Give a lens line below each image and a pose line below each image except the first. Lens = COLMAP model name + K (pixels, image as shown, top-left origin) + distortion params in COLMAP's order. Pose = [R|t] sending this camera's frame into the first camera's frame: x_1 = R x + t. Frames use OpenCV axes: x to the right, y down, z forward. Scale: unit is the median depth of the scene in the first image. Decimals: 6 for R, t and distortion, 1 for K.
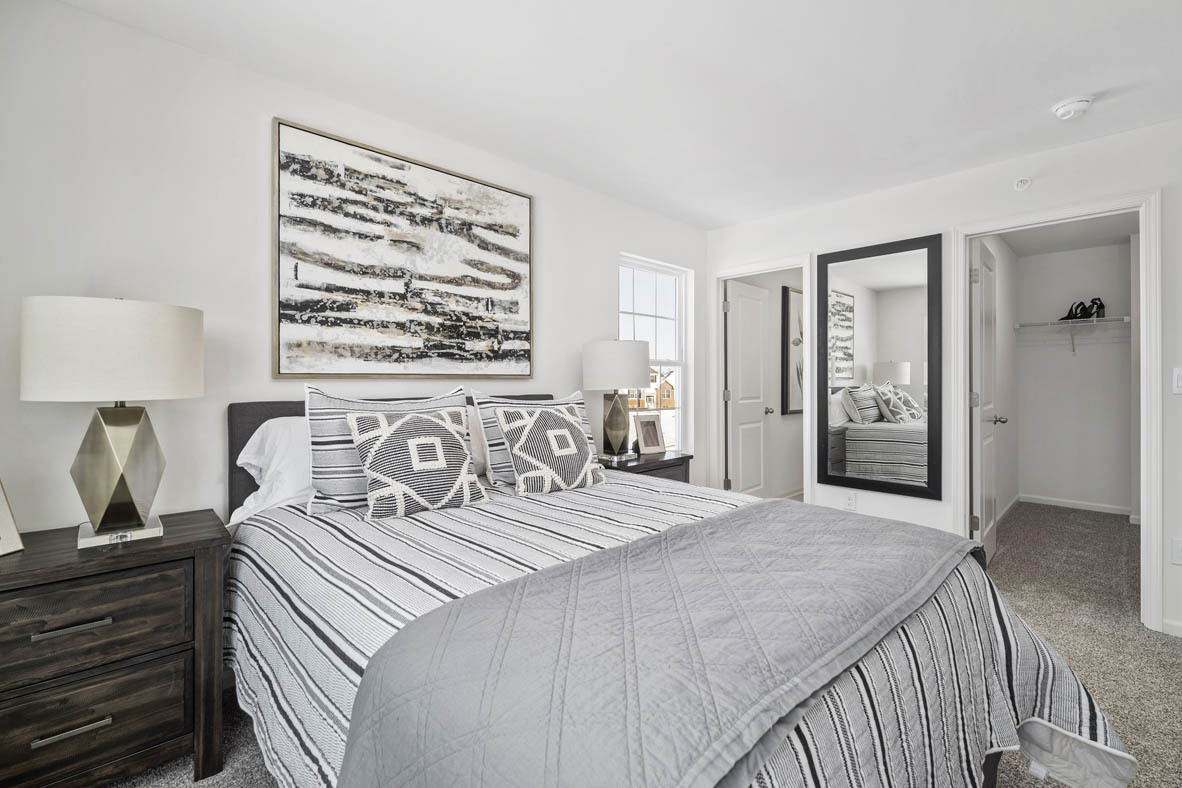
lens RADIAL K [[520.2, 0, 591.0], [0, 520.2, 394.0], [0, 0, 1]] dist [-0.000444, -0.000024]
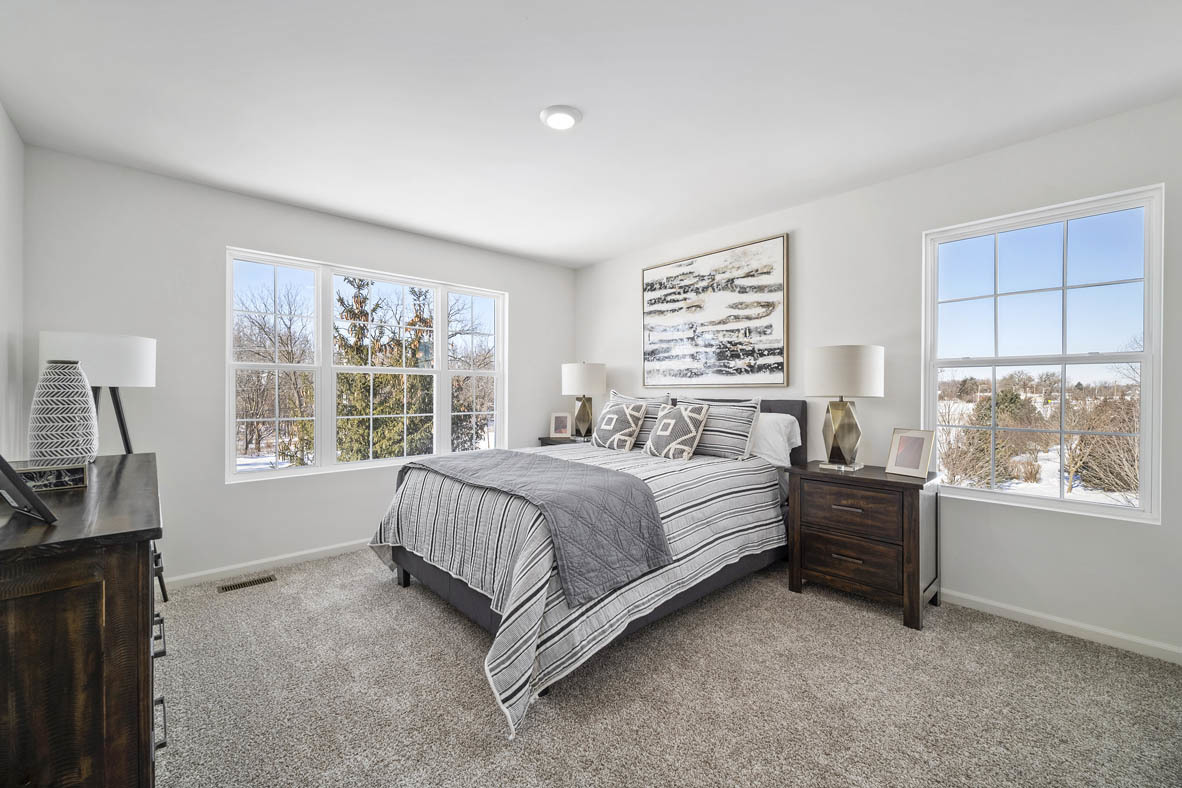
lens RADIAL K [[474.9, 0, 591.0], [0, 474.9, 394.0], [0, 0, 1]] dist [0.000207, 0.000002]
pose [[-0.020574, 0.015648, -0.999666, 1.094491], [-0.017583, 0.999717, 0.016011, -0.024584], [0.999634, 0.017906, -0.020293, 0.645511]]
